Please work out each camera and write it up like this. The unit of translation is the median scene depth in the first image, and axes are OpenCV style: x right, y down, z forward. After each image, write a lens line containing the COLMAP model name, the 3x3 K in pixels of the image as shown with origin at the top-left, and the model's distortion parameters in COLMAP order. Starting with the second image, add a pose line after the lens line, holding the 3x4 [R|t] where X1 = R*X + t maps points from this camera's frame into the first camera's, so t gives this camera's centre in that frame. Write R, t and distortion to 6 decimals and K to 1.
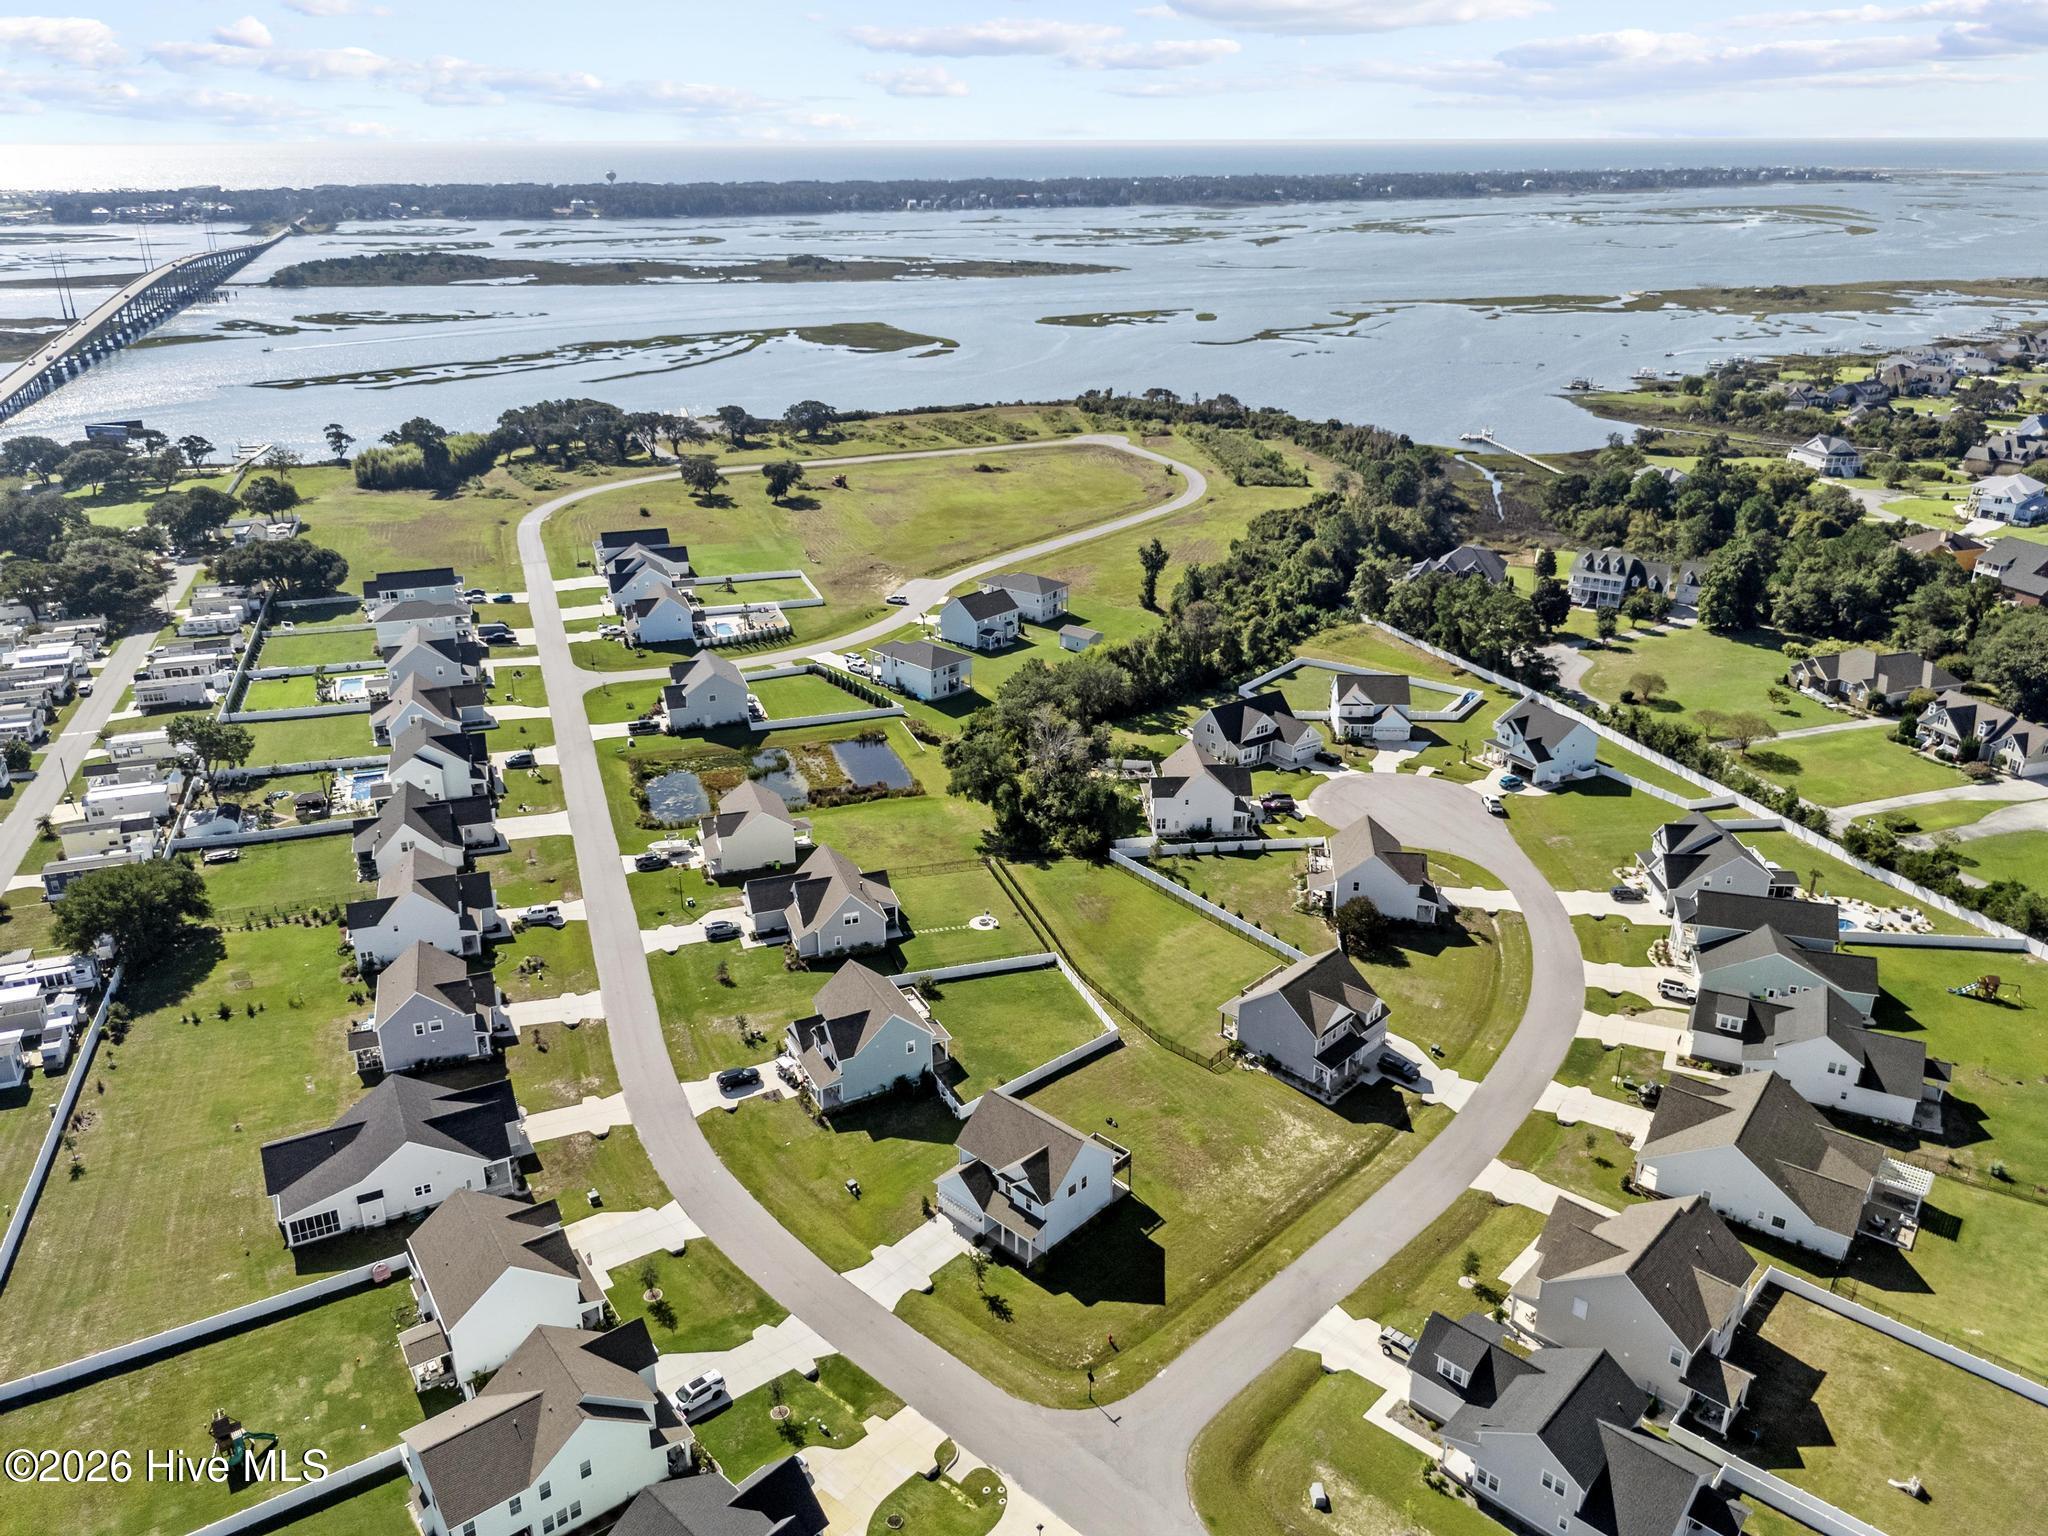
lens RADIAL K [[1507.0, 0, 1024.0], [0, 1507.0, 768.0], [0, 0, 1]] dist [0.068246, -0.069959]
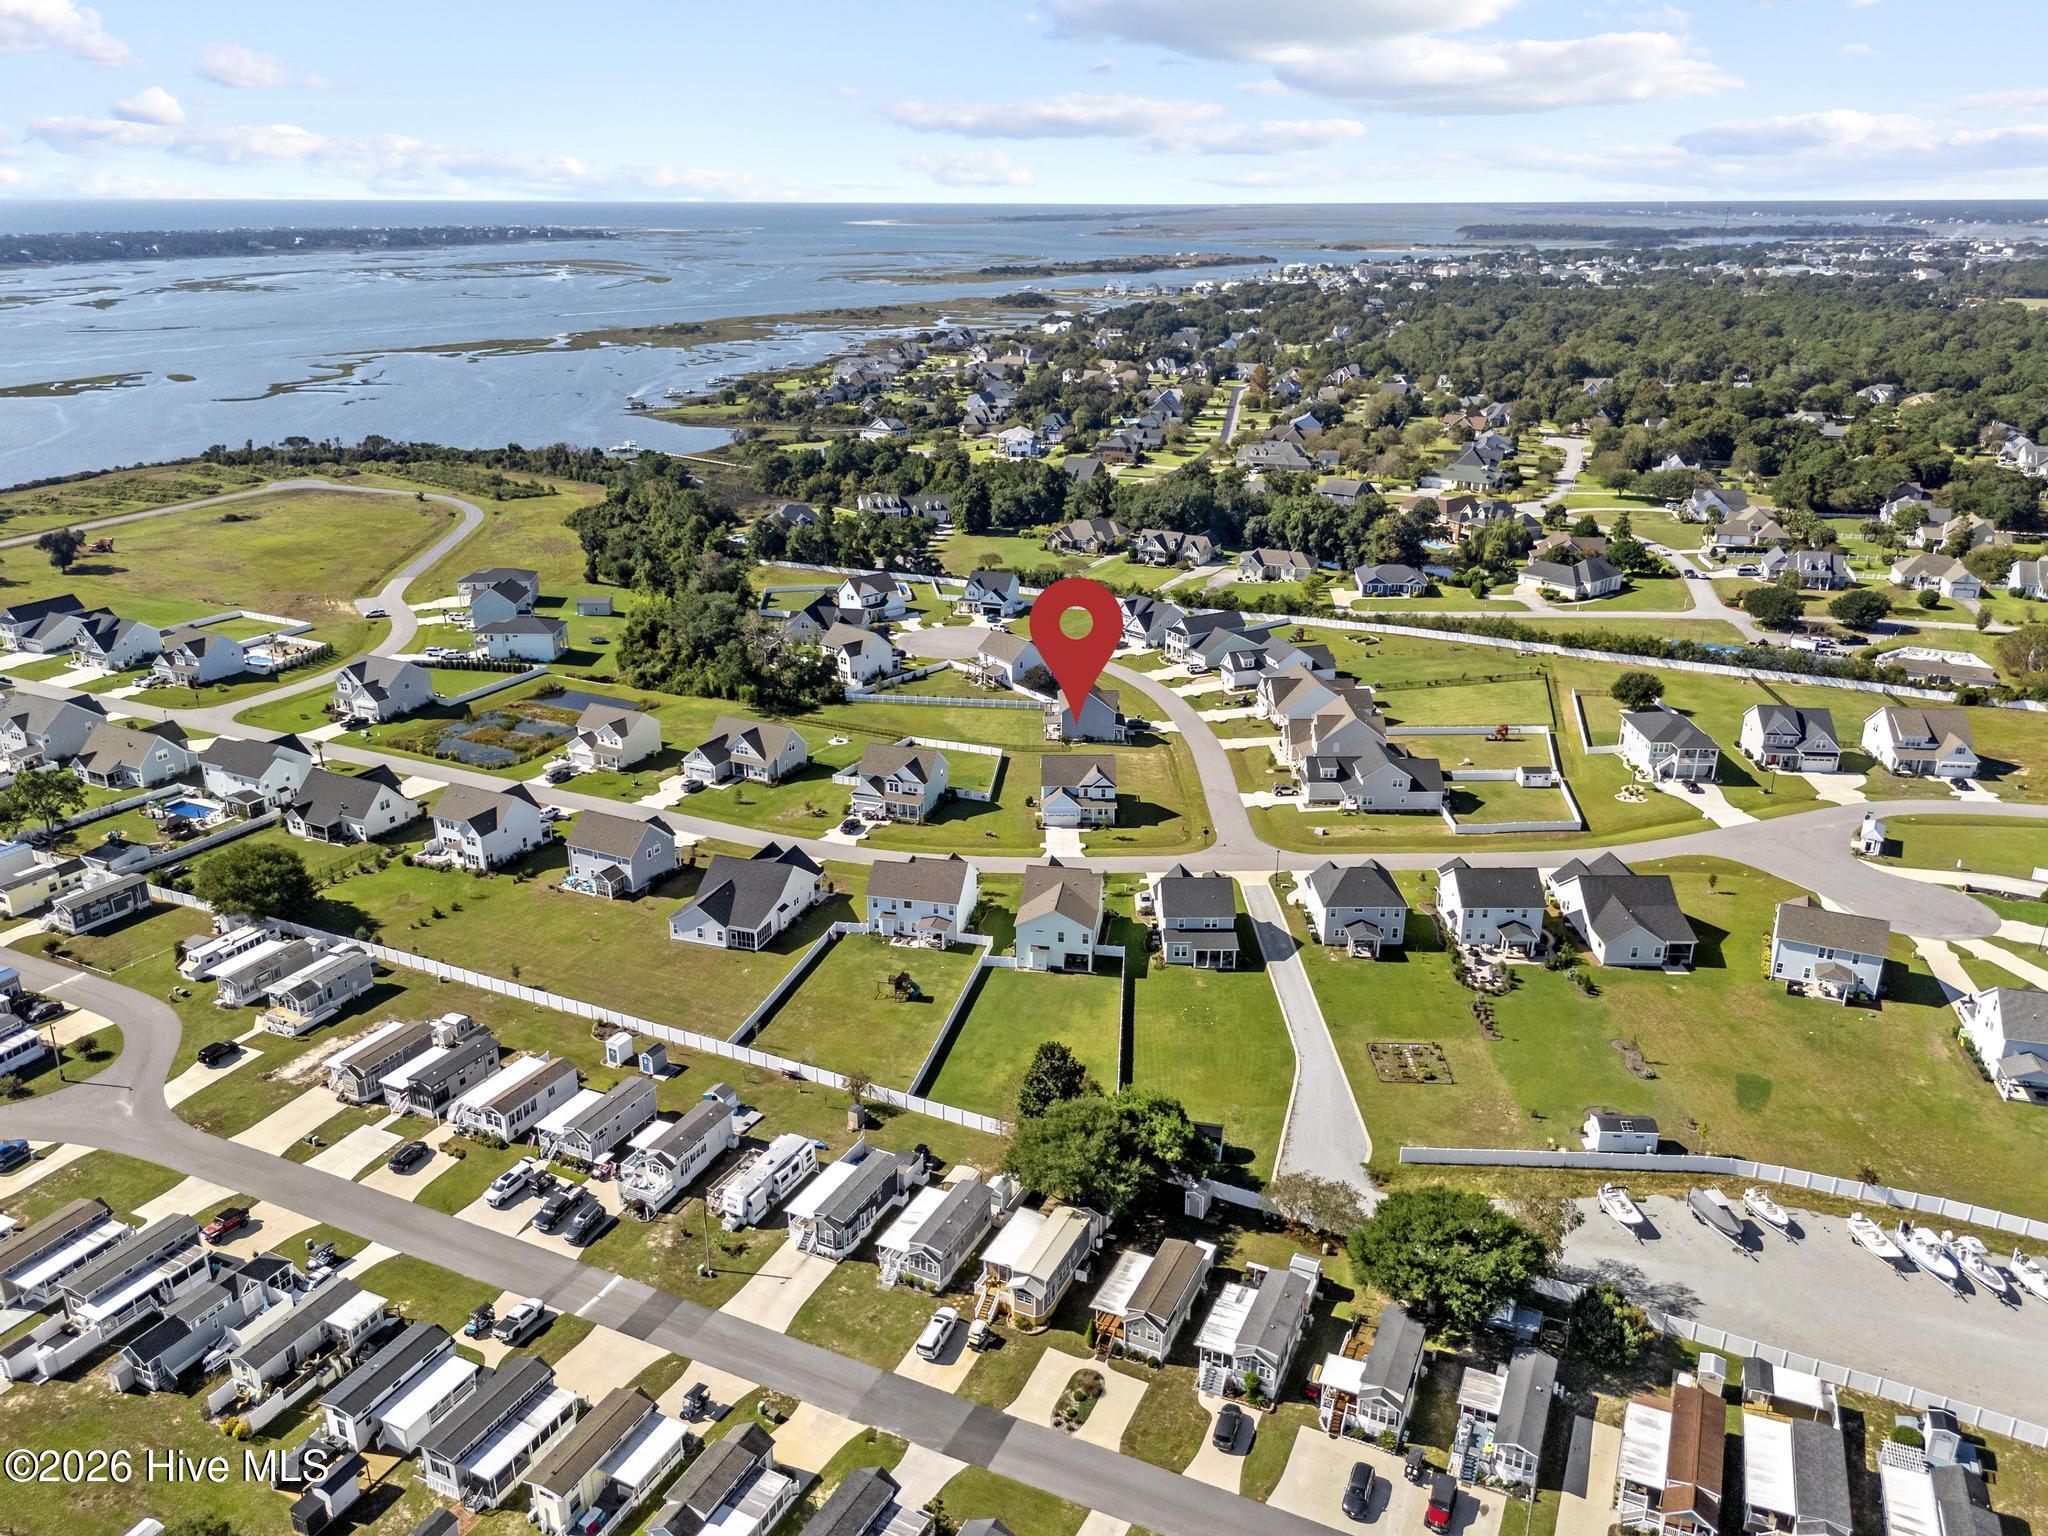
lens RADIAL K [[1507.0, 0, 1024.0], [0, 1507.0, 768.0], [0, 0, 1]] dist [0.068246, -0.069959]
pose [[0.725777, -0.240118, 0.644664, -0.662094], [0.261615, 0.963037, 0.064171, 0.064786], [-0.636243, 0.122080, 0.761768, -0.166567]]
